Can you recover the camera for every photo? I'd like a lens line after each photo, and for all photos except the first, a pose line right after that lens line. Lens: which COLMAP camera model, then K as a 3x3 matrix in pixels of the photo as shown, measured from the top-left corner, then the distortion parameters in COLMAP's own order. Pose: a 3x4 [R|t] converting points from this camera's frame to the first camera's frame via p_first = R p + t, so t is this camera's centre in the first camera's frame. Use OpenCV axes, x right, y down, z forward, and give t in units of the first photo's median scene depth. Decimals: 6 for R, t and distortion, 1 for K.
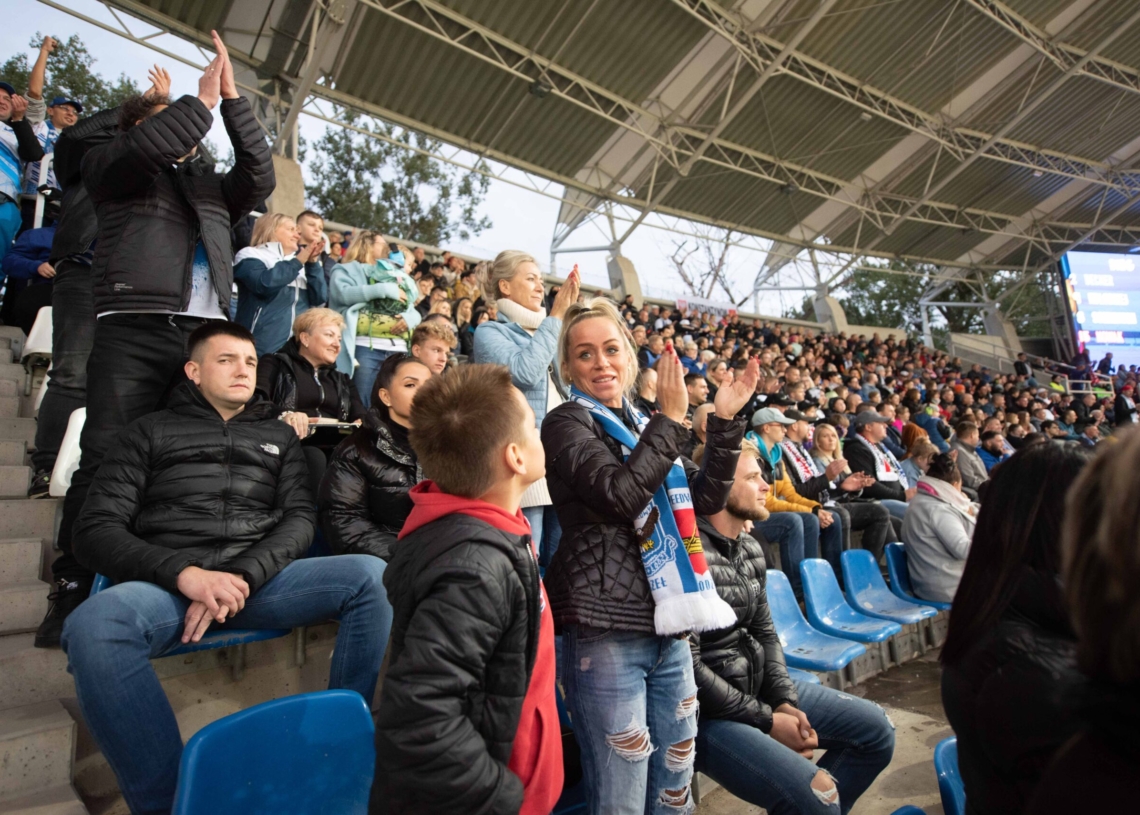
lens RADIAL K [[611.4, 0, 570.0], [0, 611.4, 407.5], [0, 0, 1]] dist [-0.000833, -0.001089]
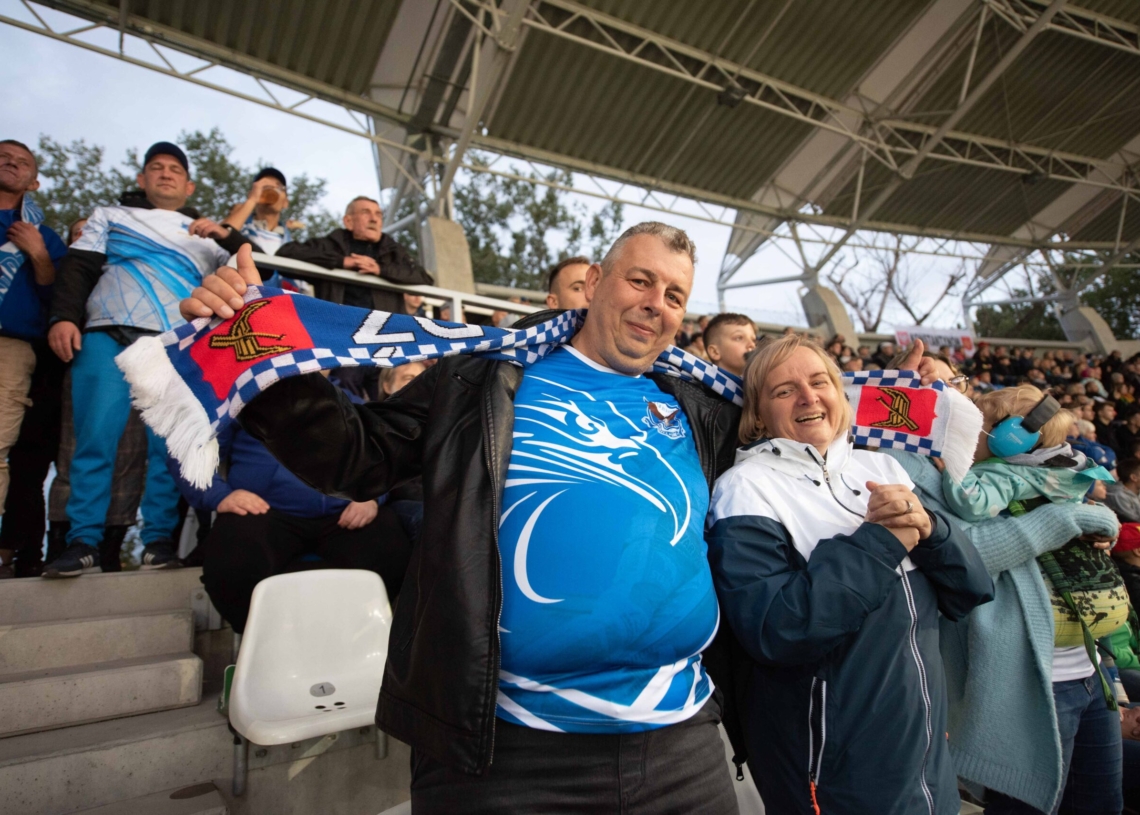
lens RADIAL K [[639.6, 0, 570.0], [0, 639.6, 407.5], [0, 0, 1]] dist [0.001579, -0.001276]
pose [[0.981992, -0.074085, -0.173792, -0.099835], [0.063287, 0.995752, -0.066882, -0.047261], [0.178009, 0.054679, 0.982509, 0.104846]]
